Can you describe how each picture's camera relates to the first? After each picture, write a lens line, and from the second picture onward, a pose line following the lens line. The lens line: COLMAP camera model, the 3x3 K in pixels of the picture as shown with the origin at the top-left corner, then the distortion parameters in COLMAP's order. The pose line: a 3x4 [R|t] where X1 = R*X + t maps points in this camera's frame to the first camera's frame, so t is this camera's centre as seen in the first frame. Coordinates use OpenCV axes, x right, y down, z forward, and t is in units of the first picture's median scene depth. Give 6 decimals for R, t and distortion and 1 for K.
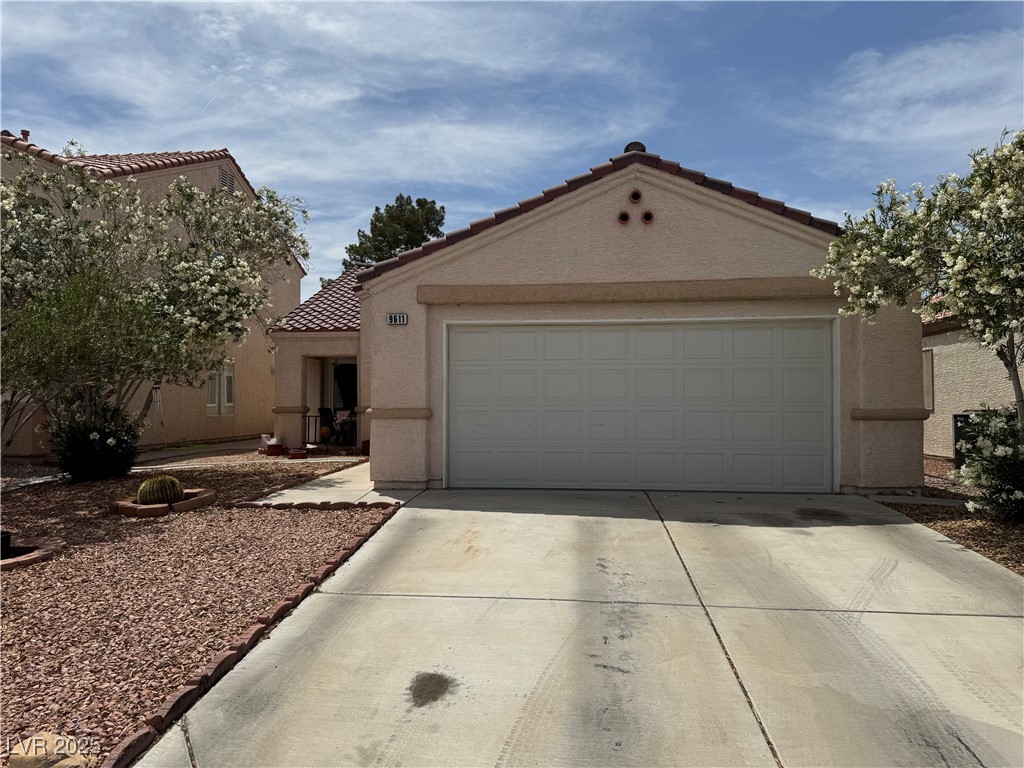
lens RADIAL K [[714.6, 0, 512.0], [0, 714.6, 384.0], [0, 0, 1]] dist [0.085891, -0.089480]
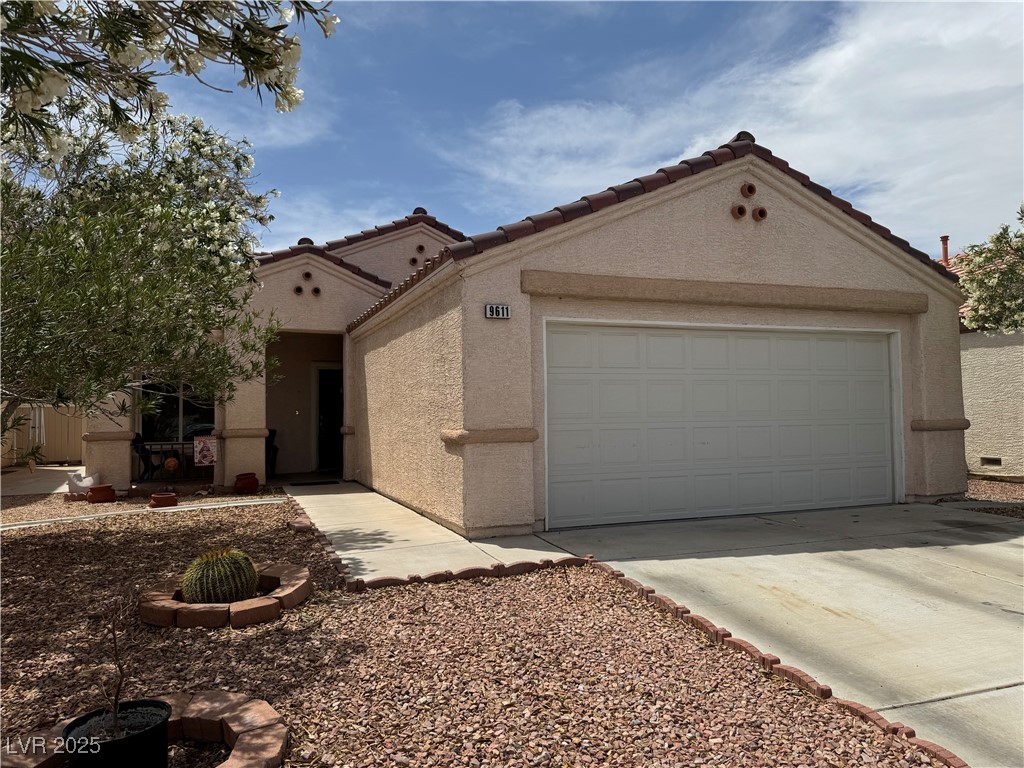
lens RADIAL K [[734.6, 0, 511.6], [0, 734.6, 380.4], [0, 0, 1]] dist [0.053255, -0.092881]
pose [[0.892520, 0.009419, 0.450909, -0.504154], [0.004542, 0.999543, -0.029871, 0.006030], [-0.450984, 0.028708, 0.892070, 0.303423]]
